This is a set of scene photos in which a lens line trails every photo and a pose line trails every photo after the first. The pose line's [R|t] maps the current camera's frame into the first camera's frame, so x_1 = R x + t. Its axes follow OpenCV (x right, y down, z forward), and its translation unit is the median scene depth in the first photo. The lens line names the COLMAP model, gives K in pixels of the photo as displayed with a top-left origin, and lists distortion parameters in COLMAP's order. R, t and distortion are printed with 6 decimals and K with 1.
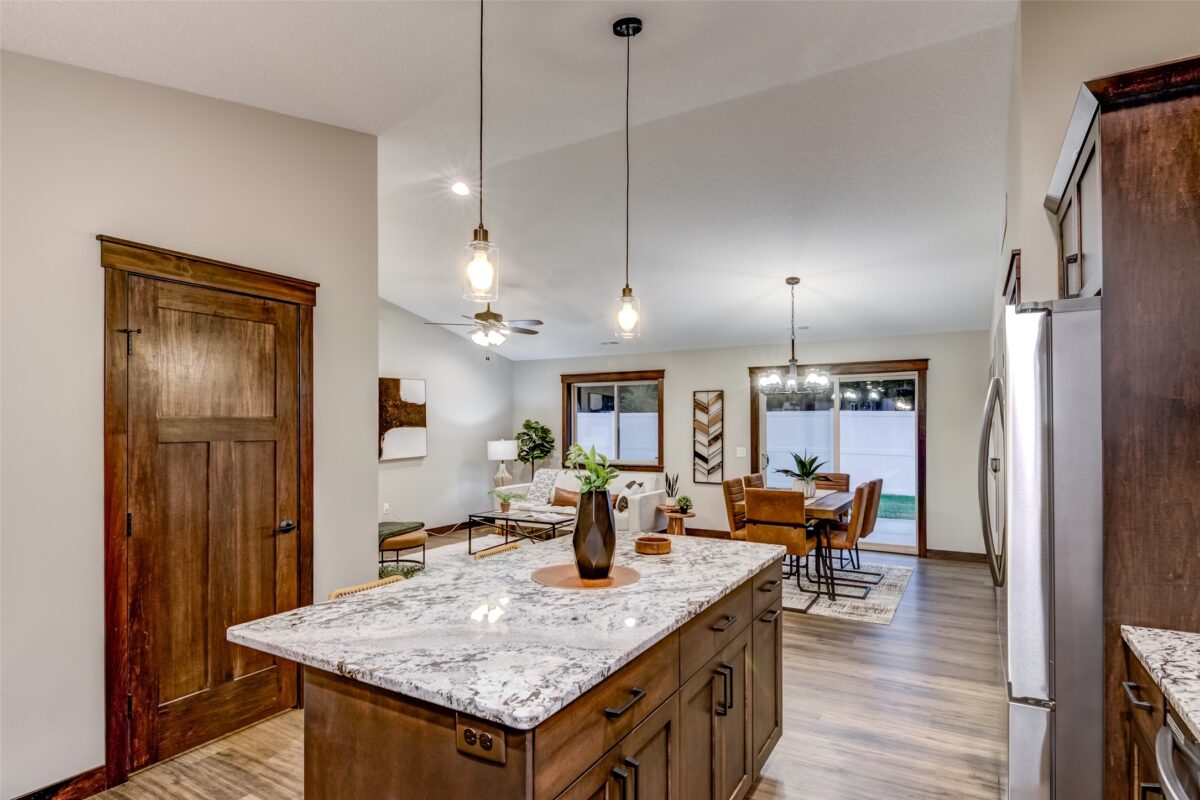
lens RADIAL K [[631.1, 0, 591.9], [0, 631.1, 420.2], [0, 0, 1]] dist [0.003558, -0.000979]
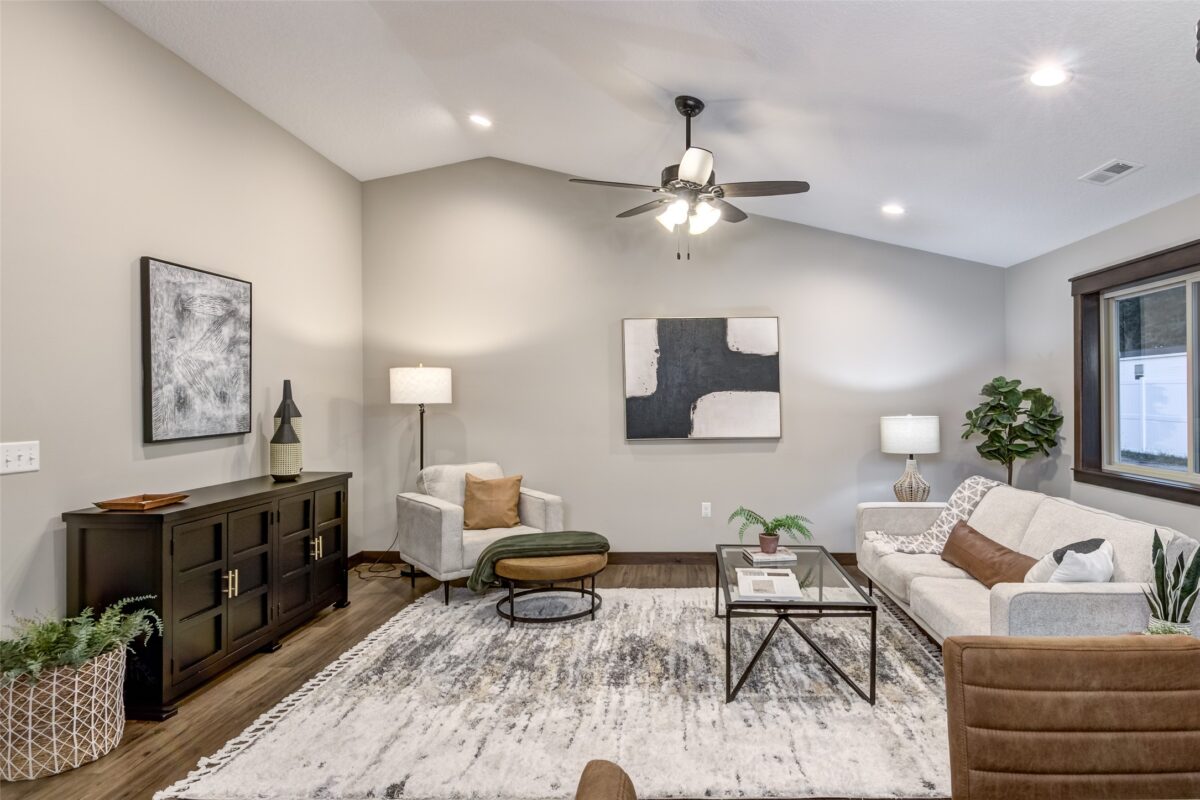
lens RADIAL K [[631.1, 0, 609.2], [0, 631.1, 401.6], [0, 0, 1]] dist [0.003558, -0.000979]
pose [[0.499604, 0.007575, -0.866221, 0.200771], [0.003617, 0.999935, 0.010831, 0.013835], [0.866246, -0.008544, 0.499544, 0.528555]]
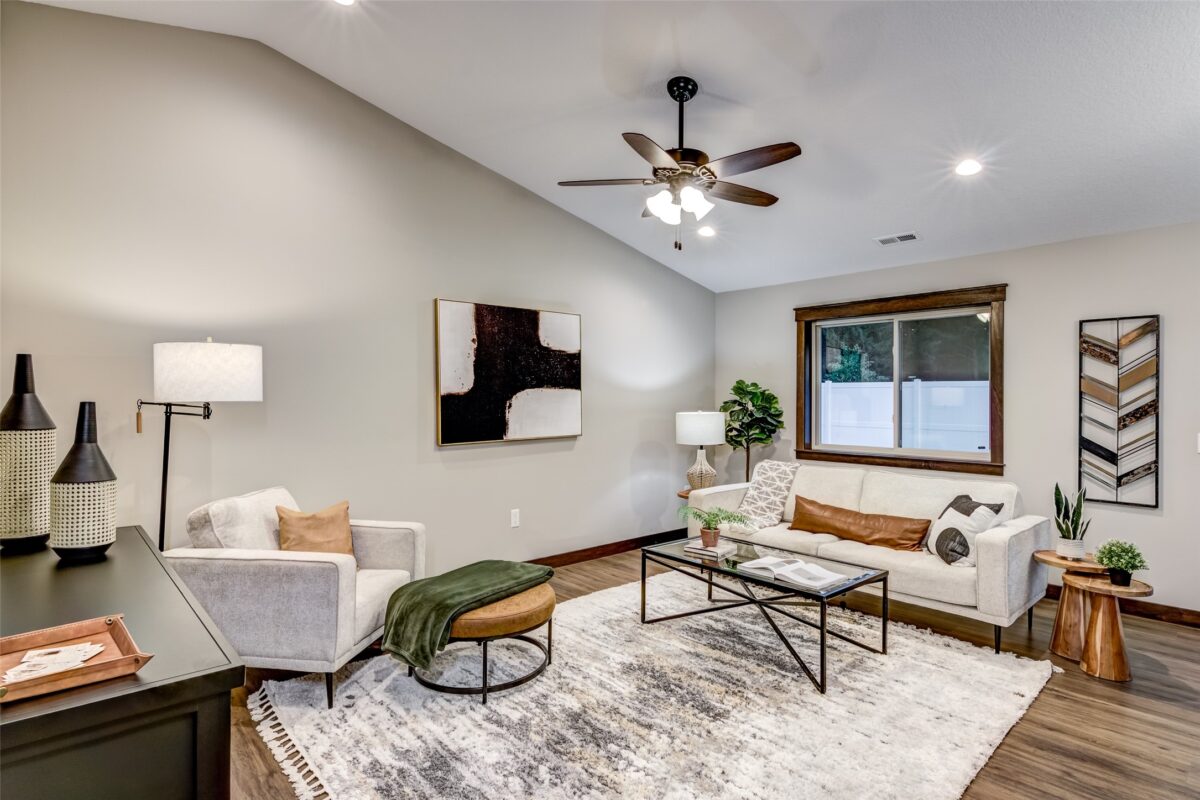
lens RADIAL K [[631.1, 0, 597.6], [0, 631.1, 396.0], [0, 0, 1]] dist [0.003558, -0.000979]
pose [[0.958601, 0.006885, -0.284670, -0.064914], [-0.006075, 0.999975, 0.003730, 0.015347], [0.284689, -0.001847, 0.958618, 0.391383]]
